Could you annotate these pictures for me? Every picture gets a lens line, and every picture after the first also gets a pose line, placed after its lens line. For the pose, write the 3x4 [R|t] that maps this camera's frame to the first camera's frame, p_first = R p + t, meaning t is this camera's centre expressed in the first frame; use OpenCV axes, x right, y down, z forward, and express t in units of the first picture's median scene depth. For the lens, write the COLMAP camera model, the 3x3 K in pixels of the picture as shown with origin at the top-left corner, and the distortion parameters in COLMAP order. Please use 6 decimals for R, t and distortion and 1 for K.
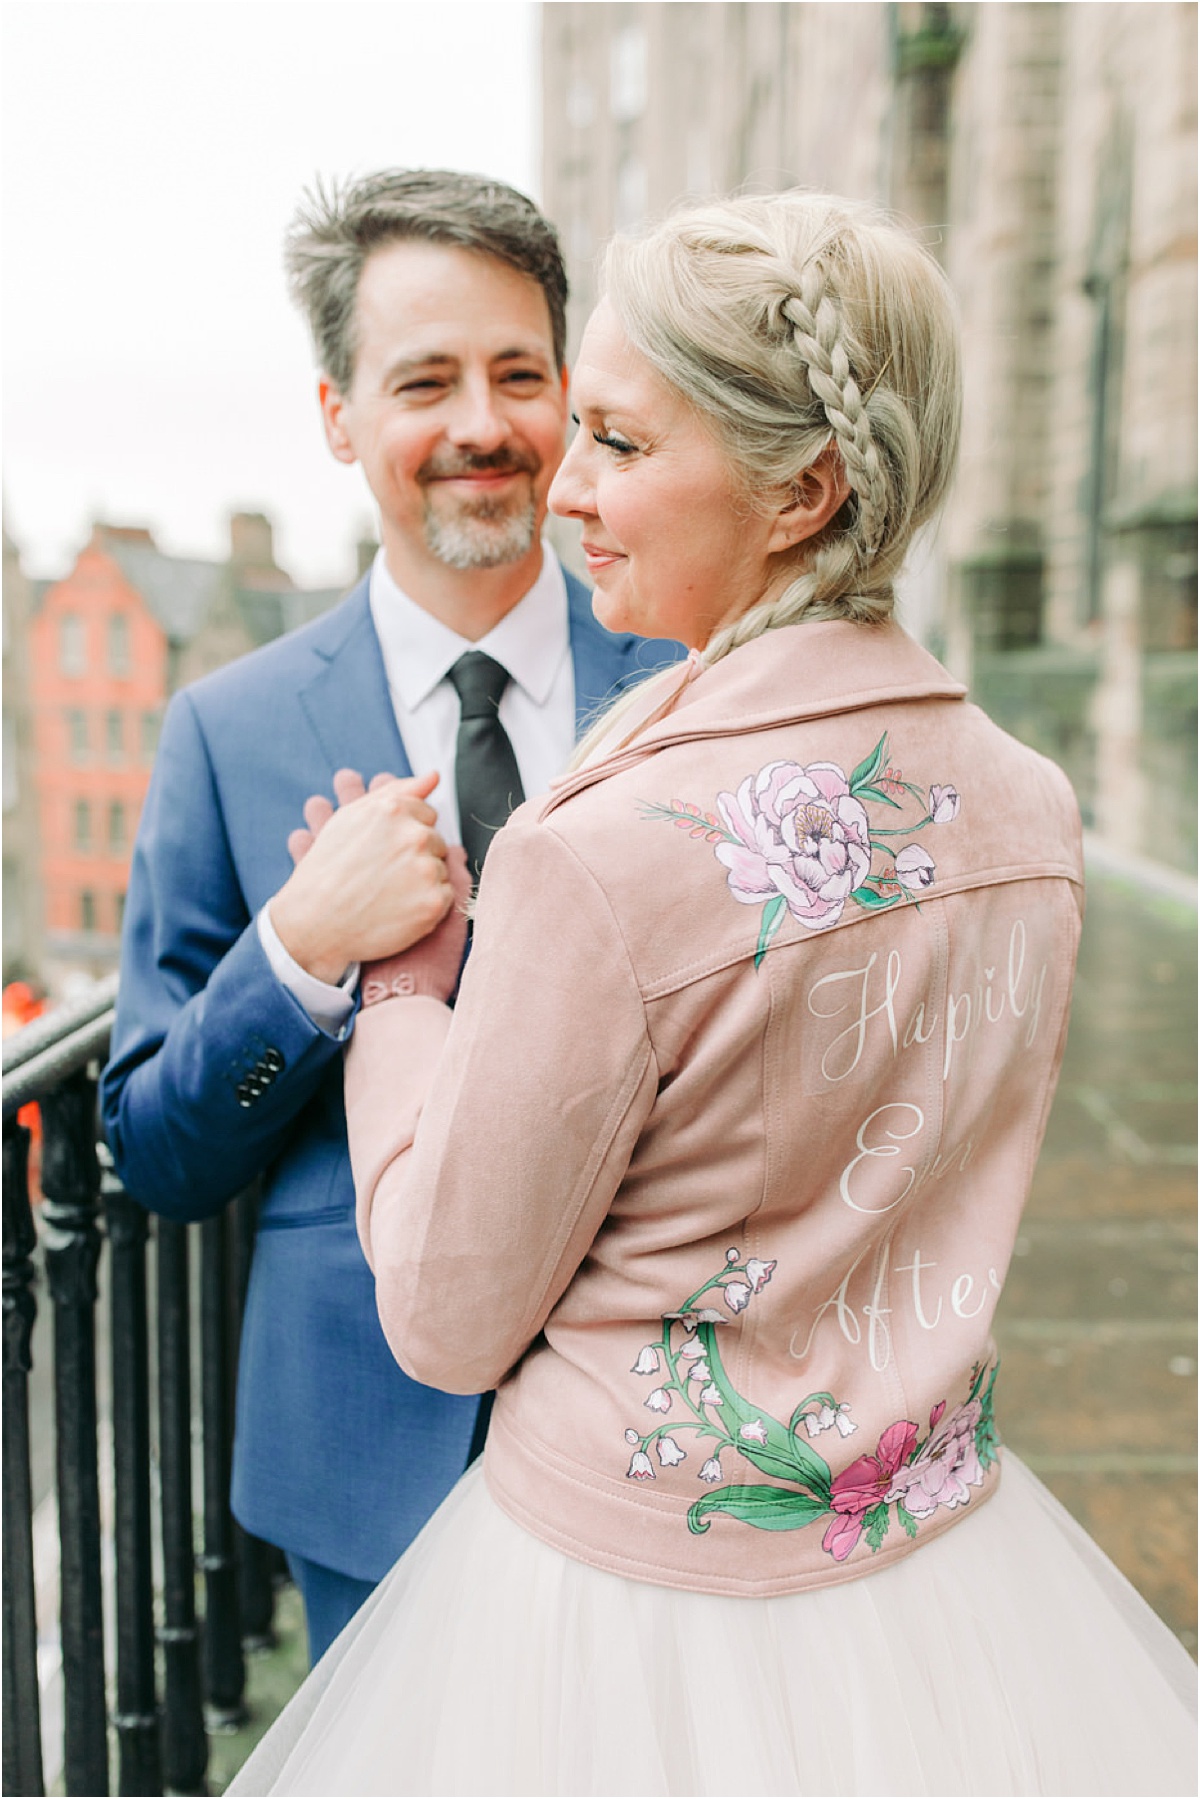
lens RADIAL K [[1791.1, 0, 569.2], [0, 1791.1, 877.3], [0, 0, 1]] dist [0.013490, -0.014194]
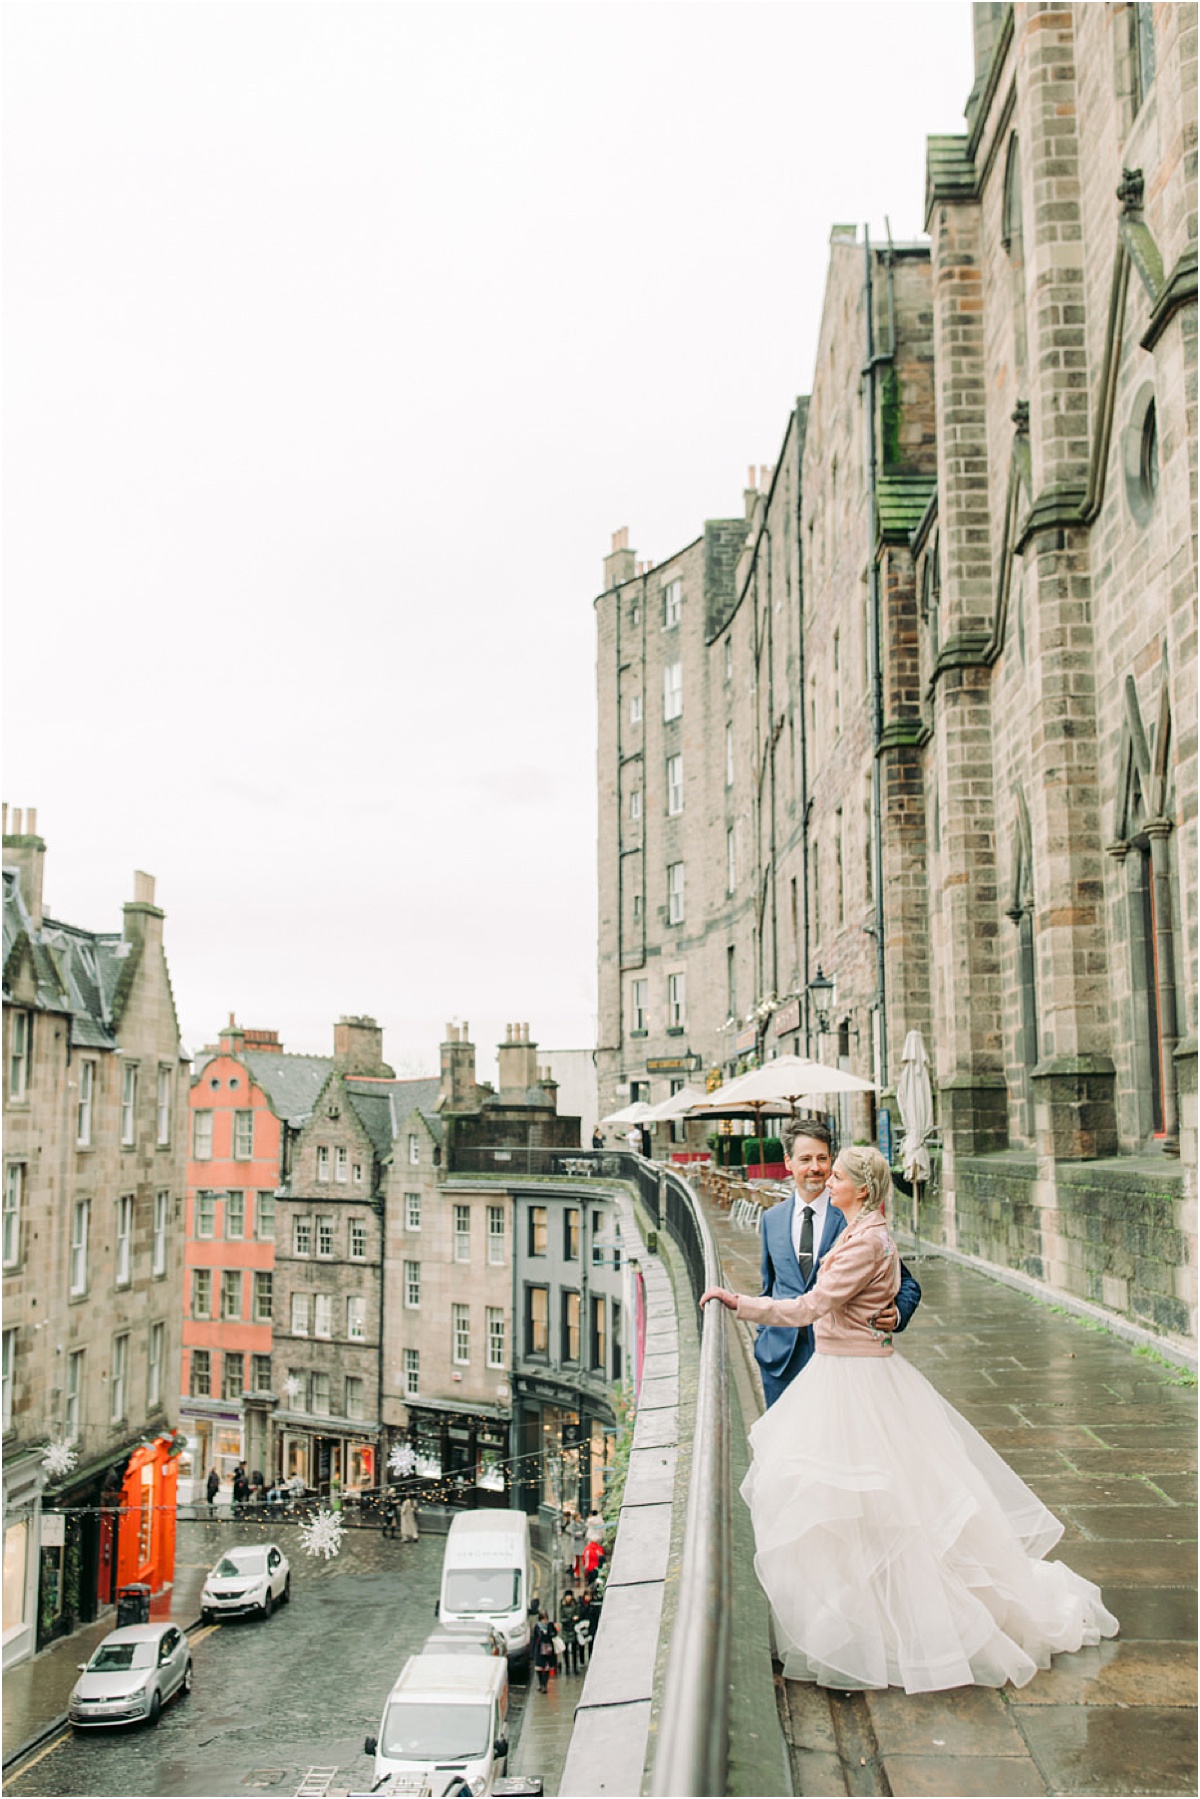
lens RADIAL K [[1791.1, 0, 569.2], [0, 1791.1, 877.3], [0, 0, 1]] dist [0.013490, -0.014194]
pose [[0.999941, -0.003107, -0.010435, -1.140782], [0.000302, 0.965950, -0.258730, 0.553684], [0.010884, 0.258711, 0.965893, -7.449481]]
